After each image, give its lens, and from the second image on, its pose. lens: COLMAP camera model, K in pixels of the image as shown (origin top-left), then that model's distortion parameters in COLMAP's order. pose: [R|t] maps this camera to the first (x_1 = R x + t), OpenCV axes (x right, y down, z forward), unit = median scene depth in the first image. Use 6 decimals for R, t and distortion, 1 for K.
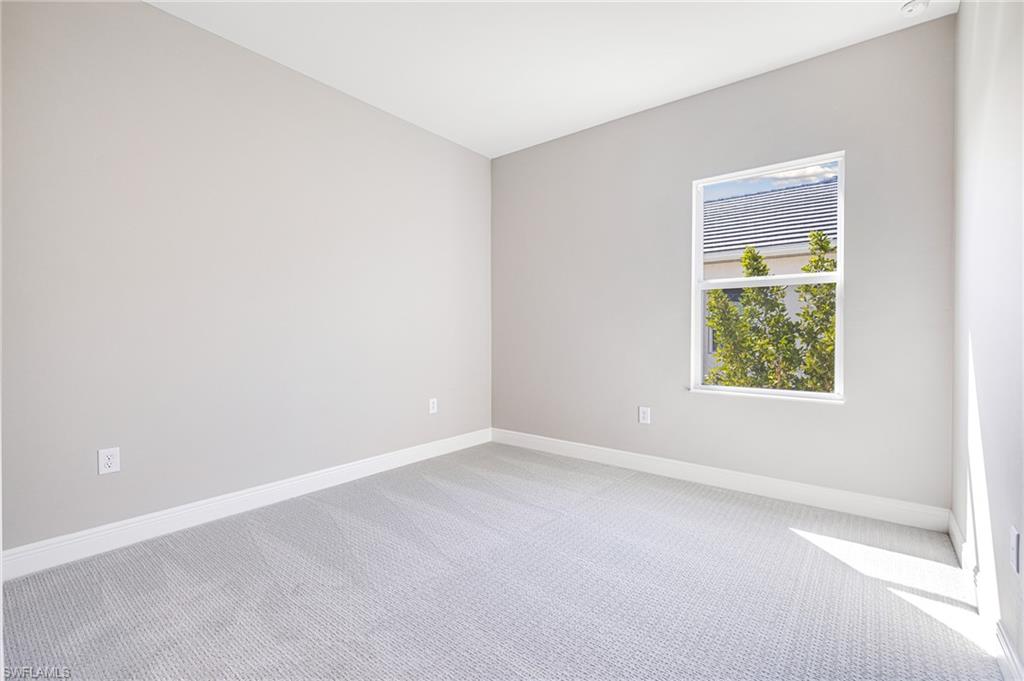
lens RADIAL K [[465.0, 0, 510.5], [0, 465.0, 333.4], [0, 0, 1]] dist [0.002002, 0.000306]
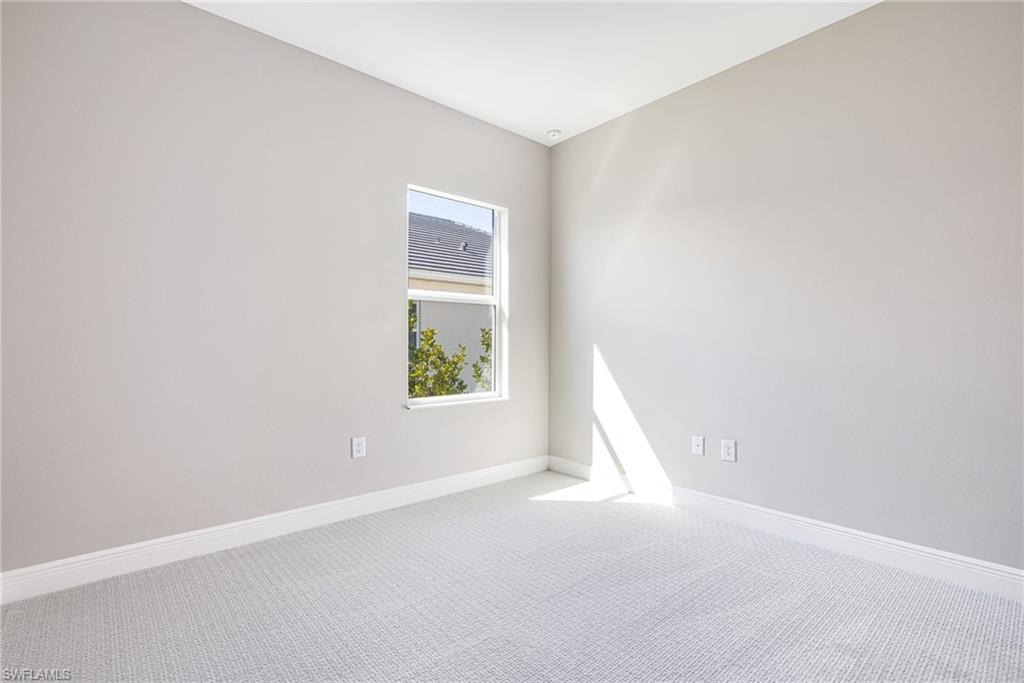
lens RADIAL K [[465.0, 0, 510.5], [0, 465.0, 334.4], [0, 0, 1]] dist [0.002002, 0.000306]
pose [[0.169105, 0.026719, 0.985236, -0.587242], [0.008192, 0.999560, -0.028513, 0.001172], [-0.985564, 0.012893, 0.168812, 0.713201]]
